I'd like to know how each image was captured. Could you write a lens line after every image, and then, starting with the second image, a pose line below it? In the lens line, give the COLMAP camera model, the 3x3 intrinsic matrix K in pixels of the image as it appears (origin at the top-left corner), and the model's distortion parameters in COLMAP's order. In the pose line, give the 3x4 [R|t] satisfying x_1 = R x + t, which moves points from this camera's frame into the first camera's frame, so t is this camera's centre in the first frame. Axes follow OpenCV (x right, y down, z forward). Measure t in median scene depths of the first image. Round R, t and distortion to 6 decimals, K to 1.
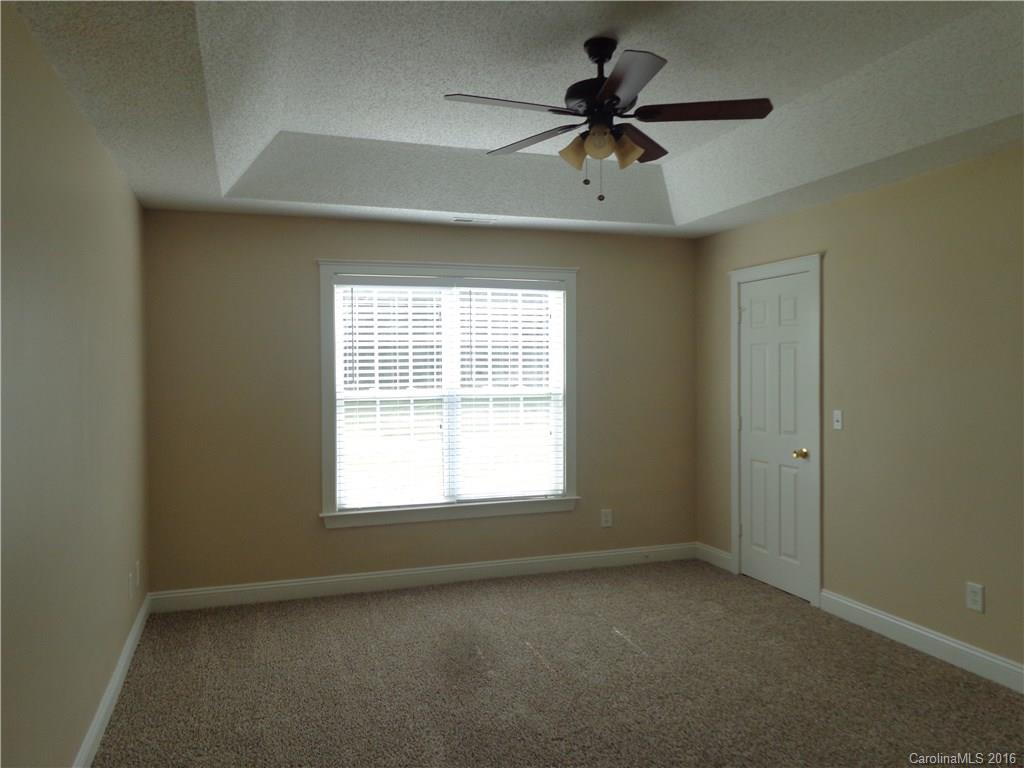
lens RADIAL K [[661.2, 0, 435.1], [0, 661.2, 382.9], [0, 0, 1]] dist [0.003000, 0.000123]
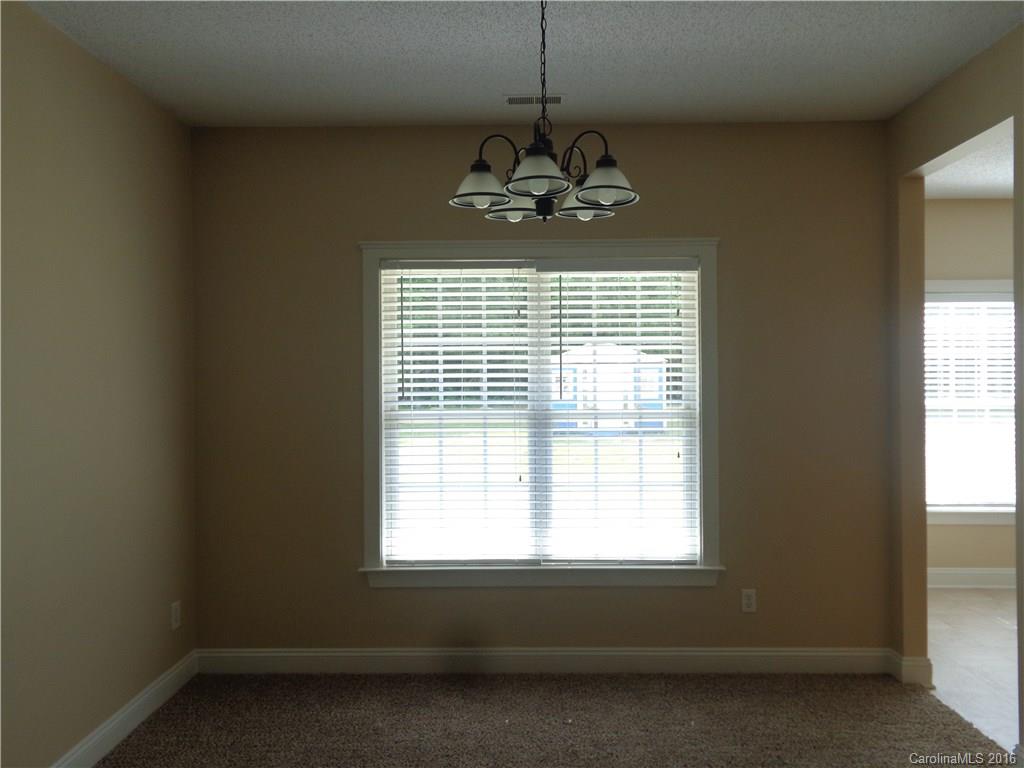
lens RADIAL K [[852.8, 0, 512.0], [0, 852.8, 384.0], [0, 0, 1]] dist [0.037843, -0.000194]
pose [[0.958350, 0.005631, -0.285543, 0.273677], [-0.010048, 0.999851, -0.014005, -0.005698], [0.285421, 0.016291, 0.958264, 0.076705]]
